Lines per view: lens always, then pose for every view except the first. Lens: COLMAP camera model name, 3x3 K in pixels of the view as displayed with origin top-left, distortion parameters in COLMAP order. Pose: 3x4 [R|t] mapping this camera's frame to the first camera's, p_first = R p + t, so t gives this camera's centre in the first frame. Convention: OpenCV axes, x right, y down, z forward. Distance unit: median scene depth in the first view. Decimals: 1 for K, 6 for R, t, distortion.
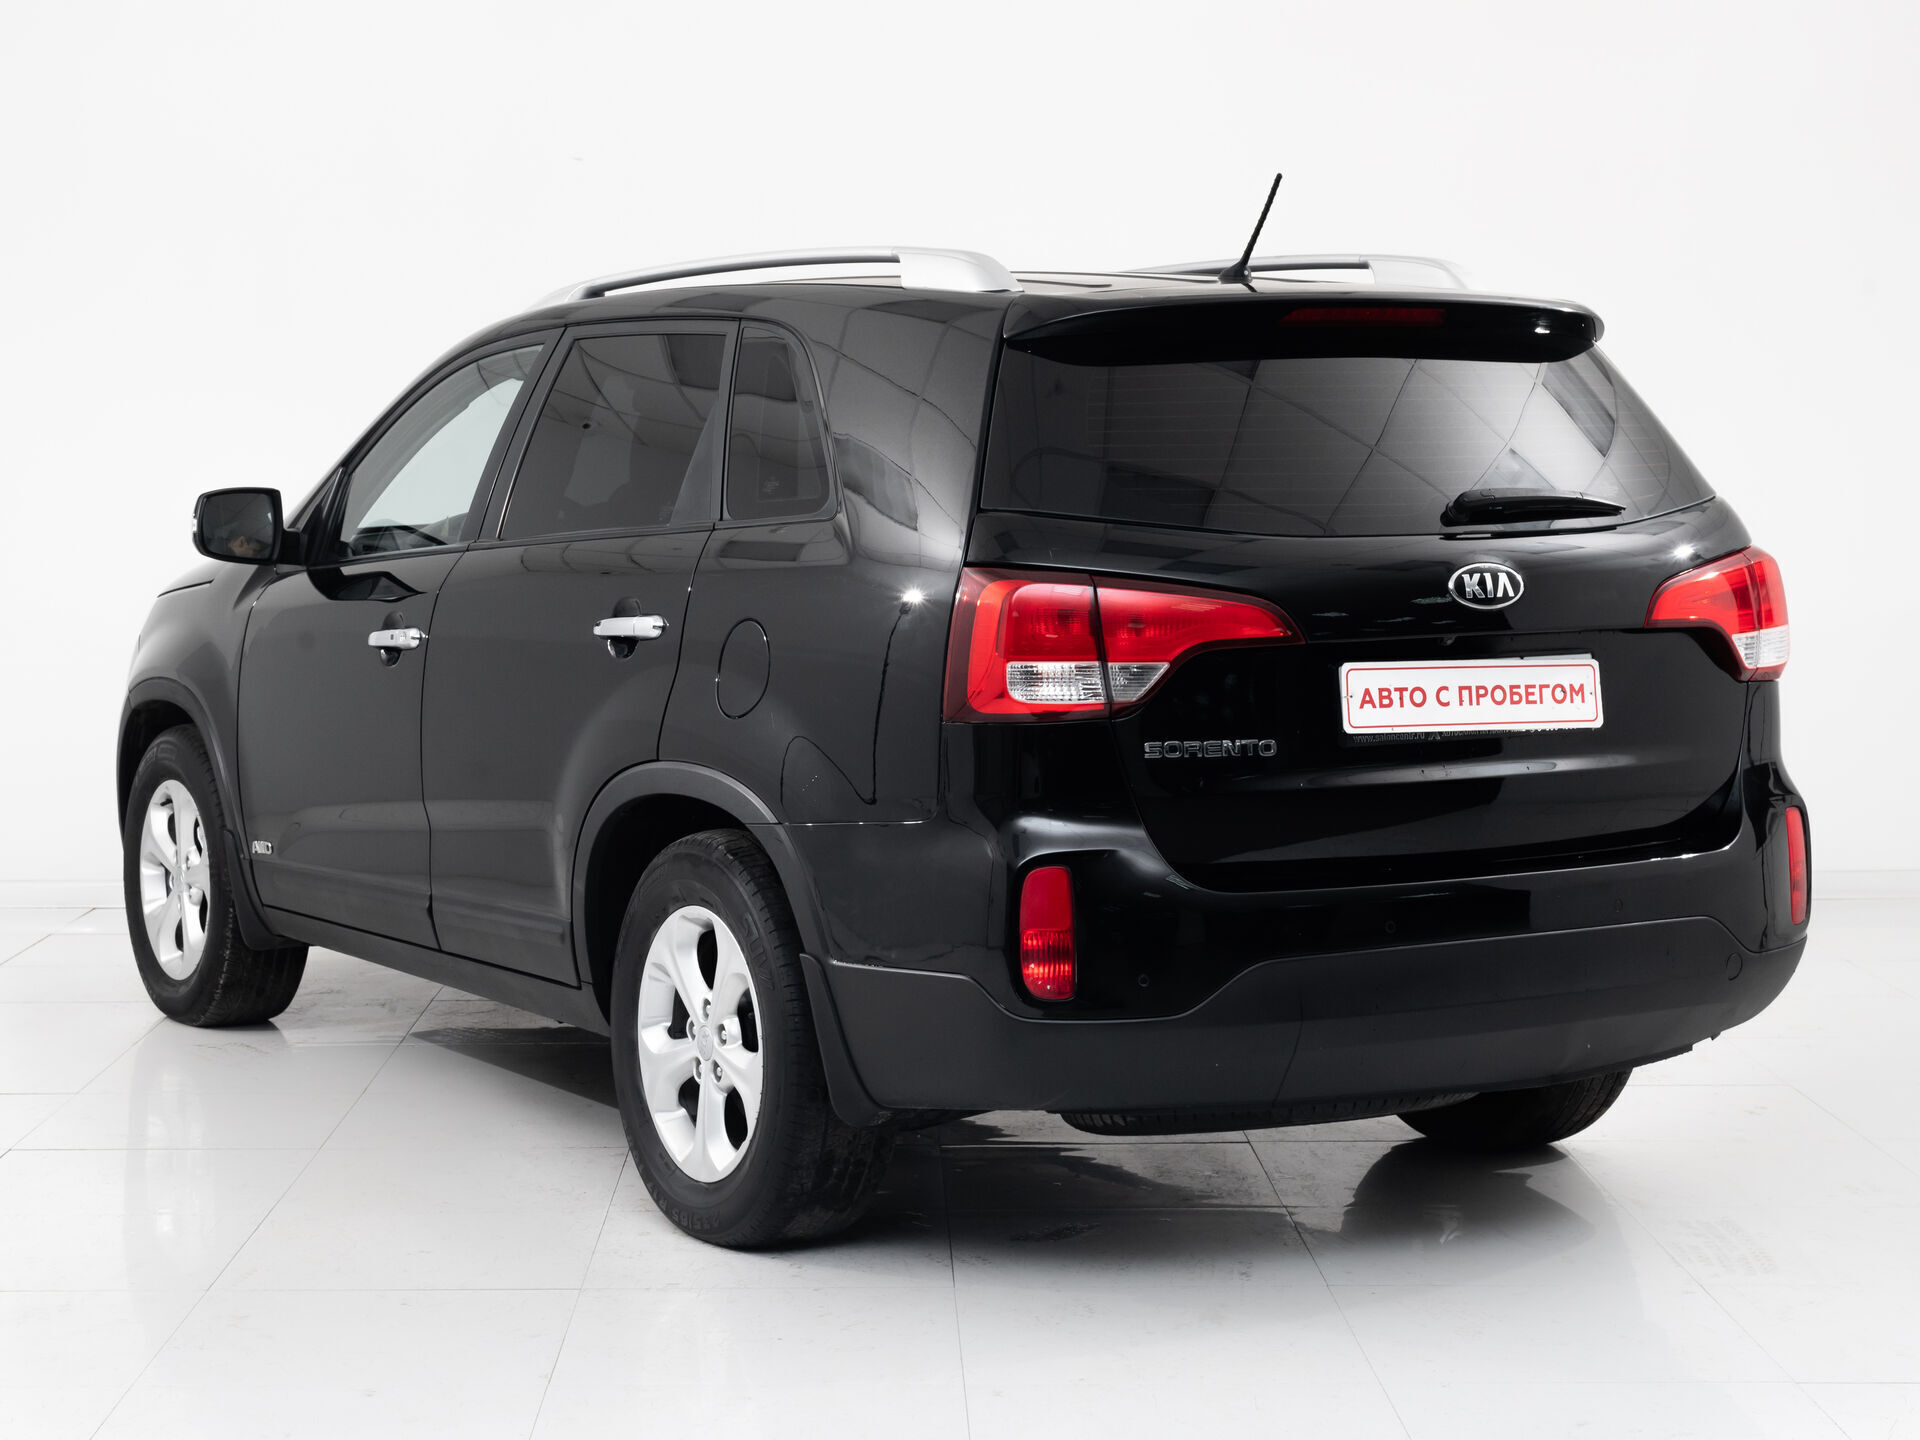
lens RADIAL K [[3153.2, 0, 1080.5], [0, 3153.2, 728.5], [0, 0, 1]] dist [0.004648, -0.043668]
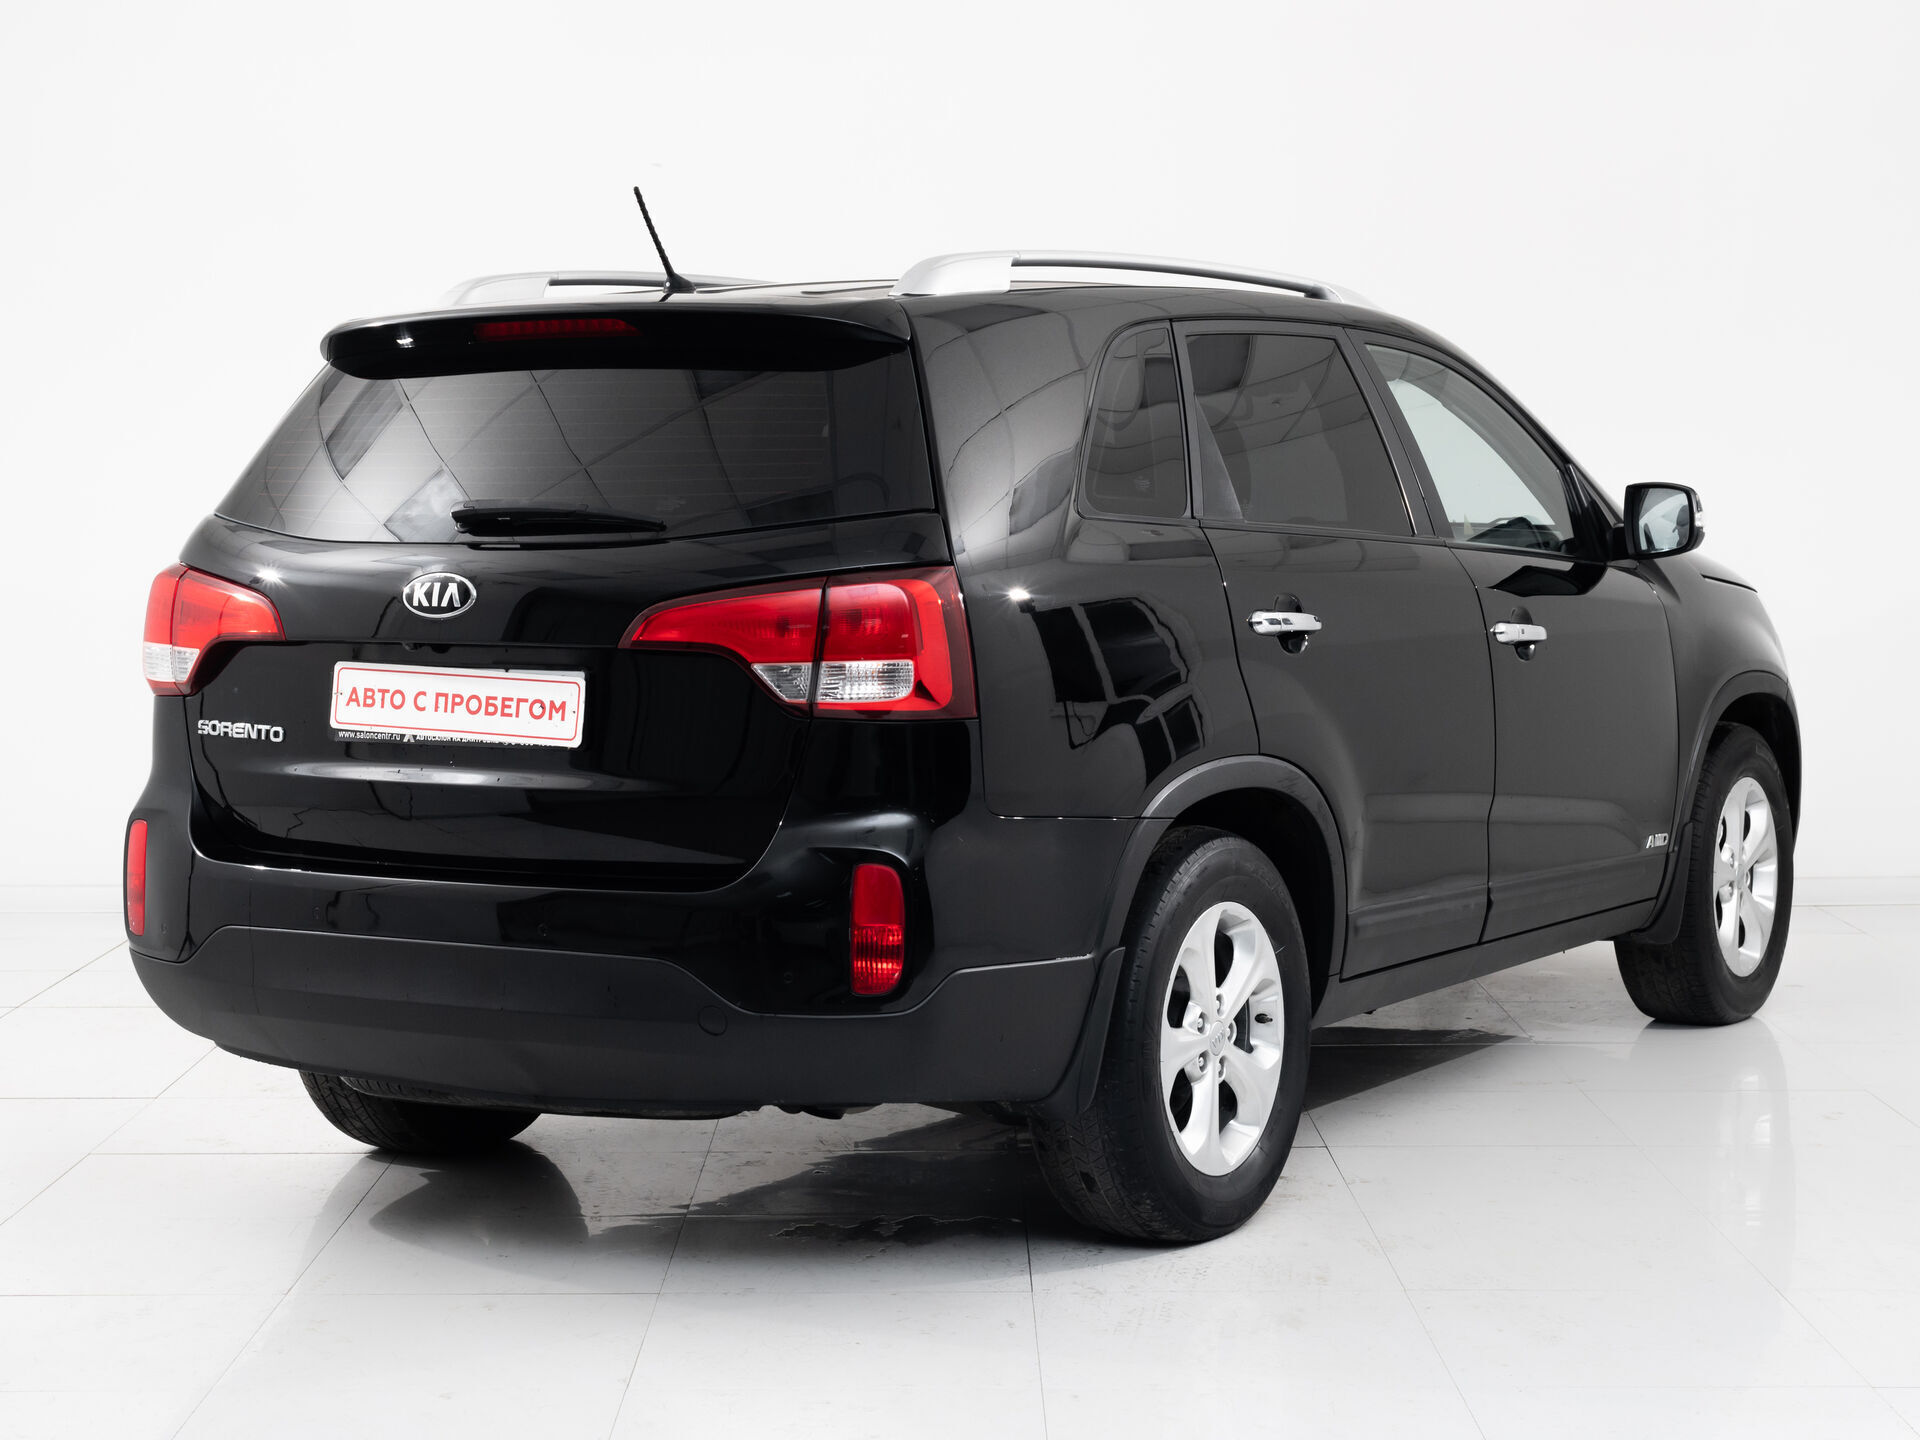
lens RADIAL K [[3153.2, 0, 1080.5], [0, 3153.2, 728.5], [0, 0, 1]] dist [0.004648, -0.043668]
pose [[0.501524, 0.074913, -0.861894, 1.105545], [-0.065932, 0.996656, 0.048261, -0.064870], [0.862628, 0.032622, 0.504786, 0.665885]]
